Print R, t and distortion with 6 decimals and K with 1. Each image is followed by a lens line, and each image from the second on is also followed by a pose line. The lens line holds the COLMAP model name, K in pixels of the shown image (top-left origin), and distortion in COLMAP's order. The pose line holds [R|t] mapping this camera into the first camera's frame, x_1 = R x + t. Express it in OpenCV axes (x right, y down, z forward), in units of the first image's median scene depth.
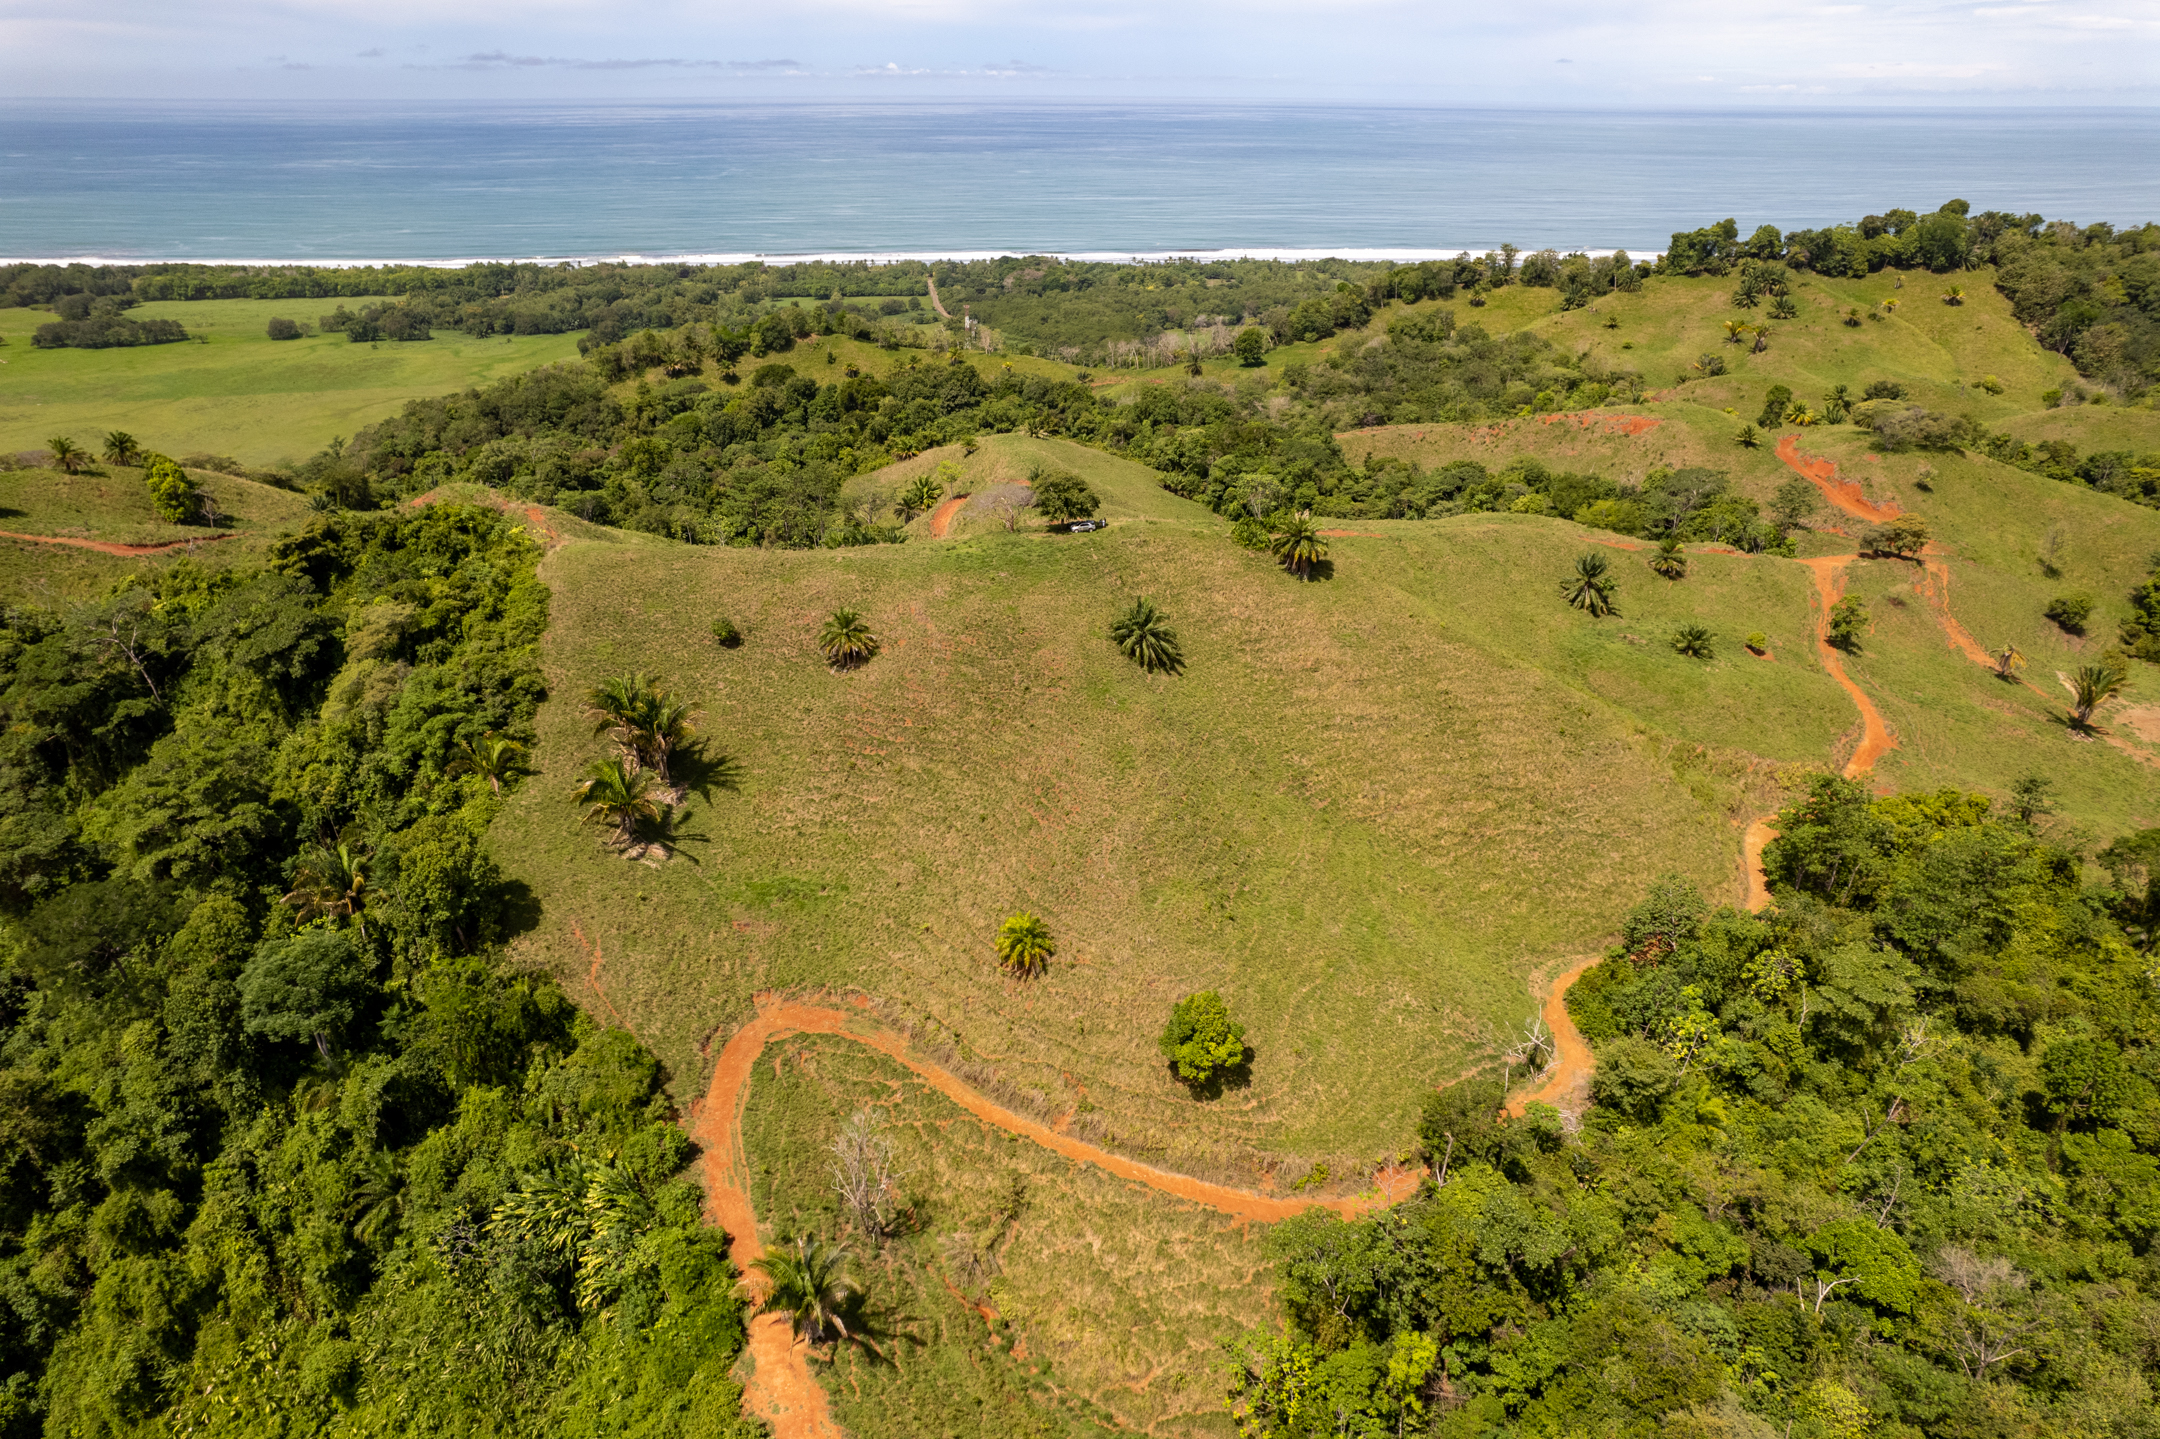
lens RADIAL K [[1370.3, 0, 1080.2], [0, 1370.3, 740.9], [0, 0, 1]] dist [-0.071012, 0.066793]
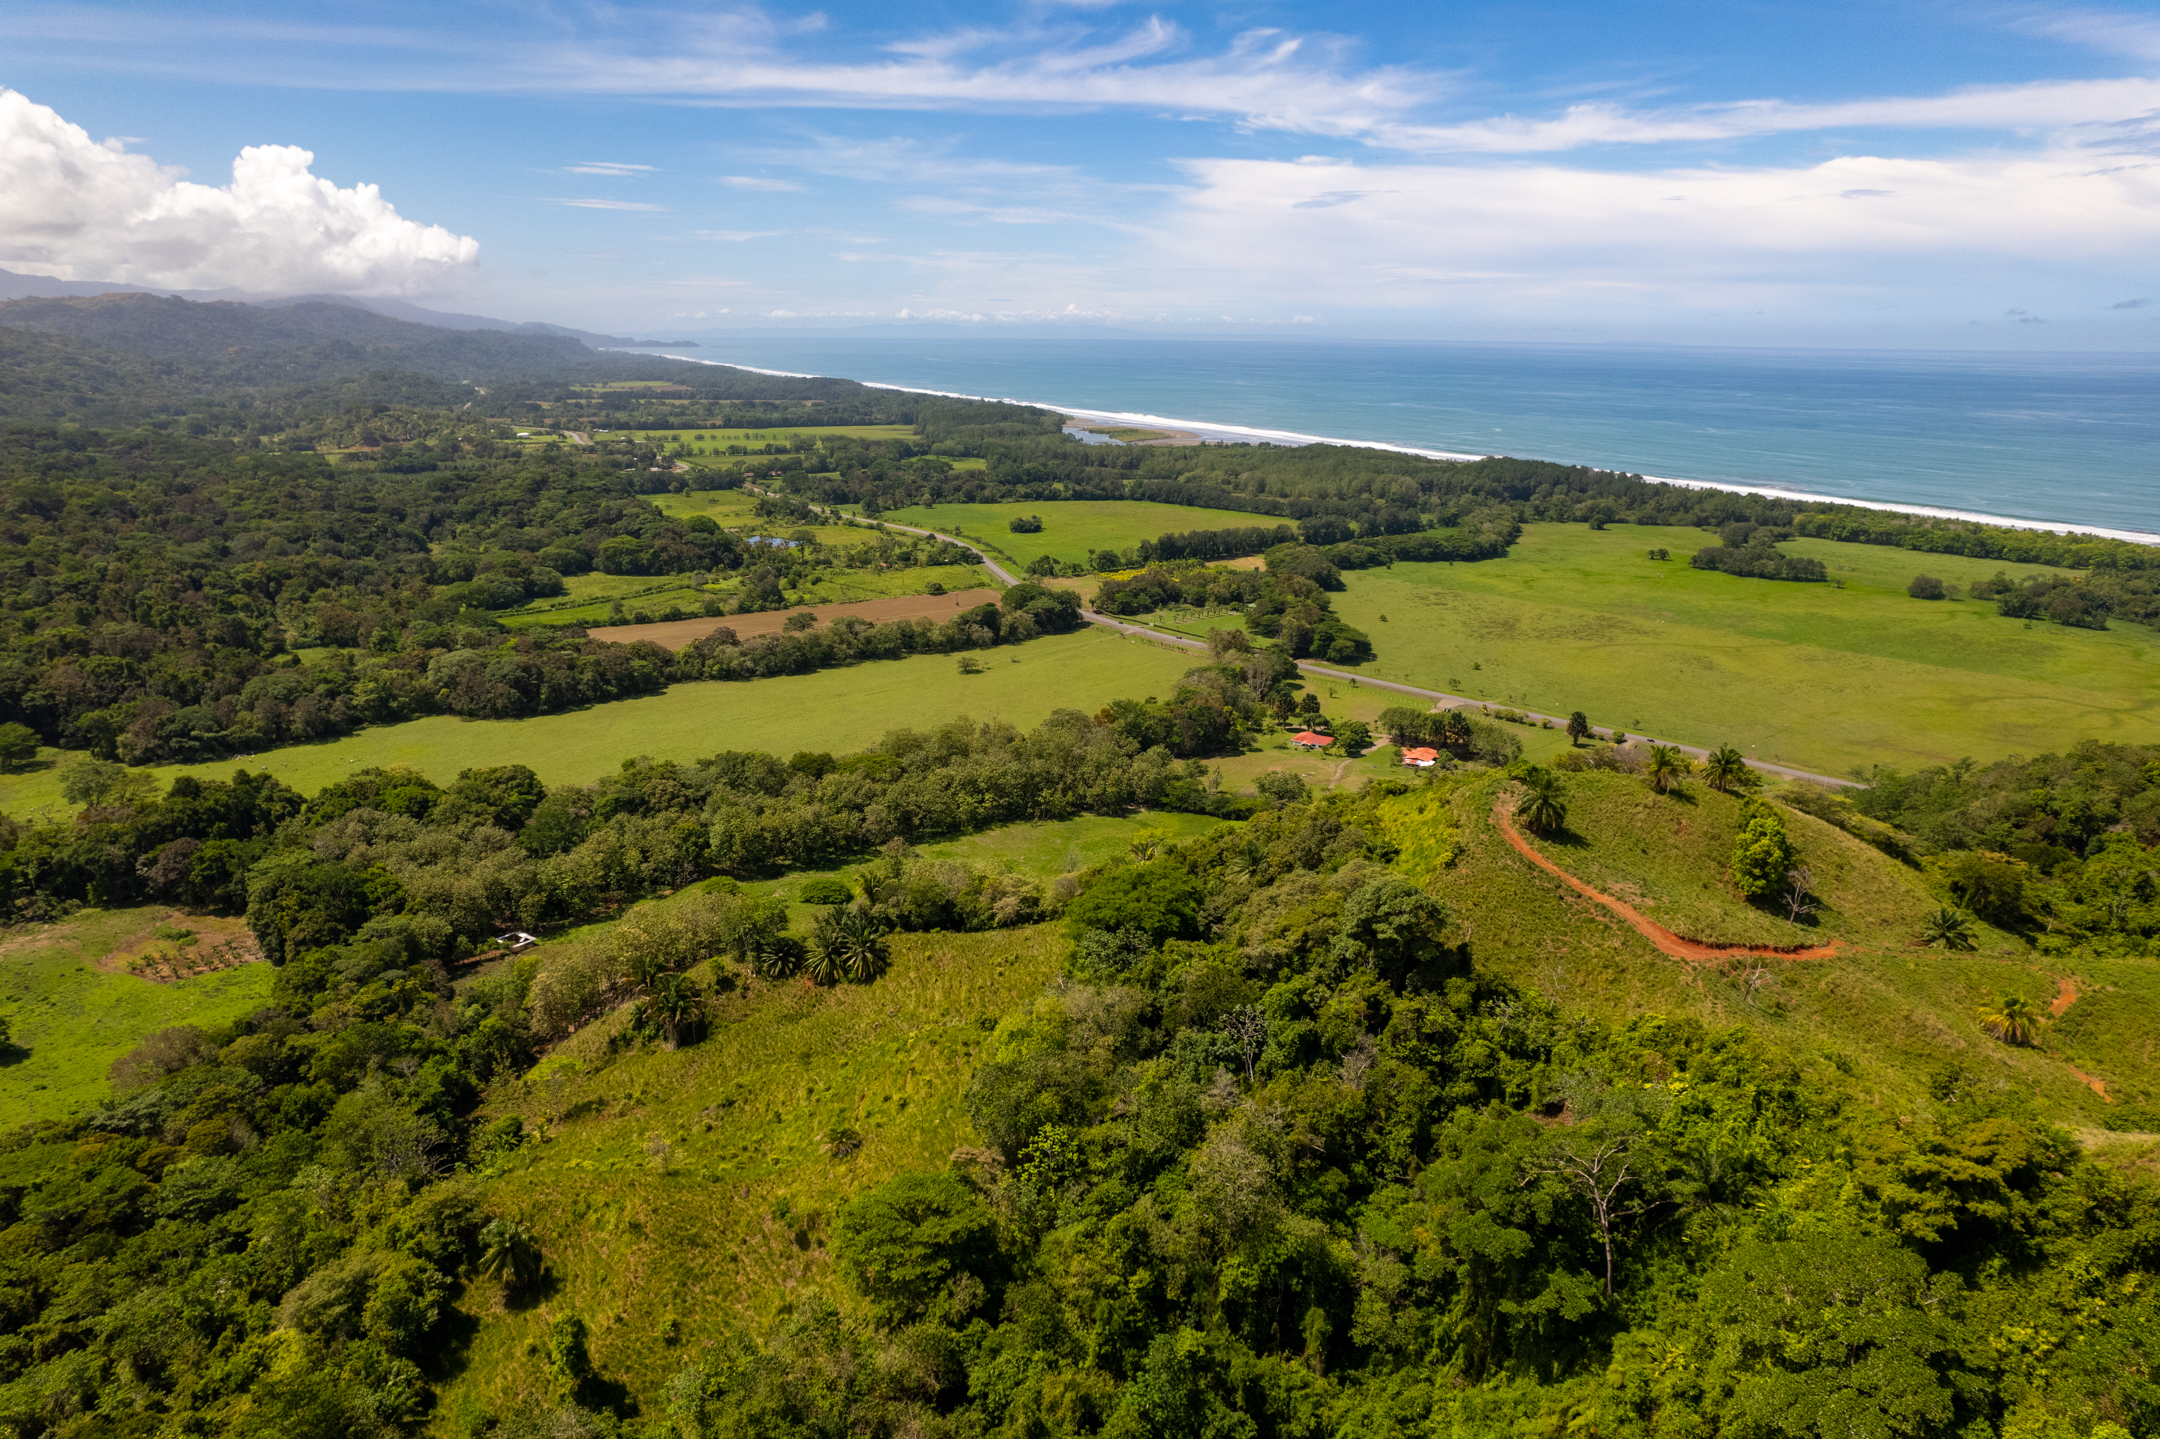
lens RADIAL K [[1370.3, 0, 1083.2], [0, 1370.3, 721.3], [0, 0, 1]] dist [-0.071012, 0.066793]
pose [[0.478670, 0.248259, -0.842166, -0.067571], [-0.391373, 0.918956, 0.048447, -0.038515], [0.785941, 0.306410, 0.537038, 0.079005]]
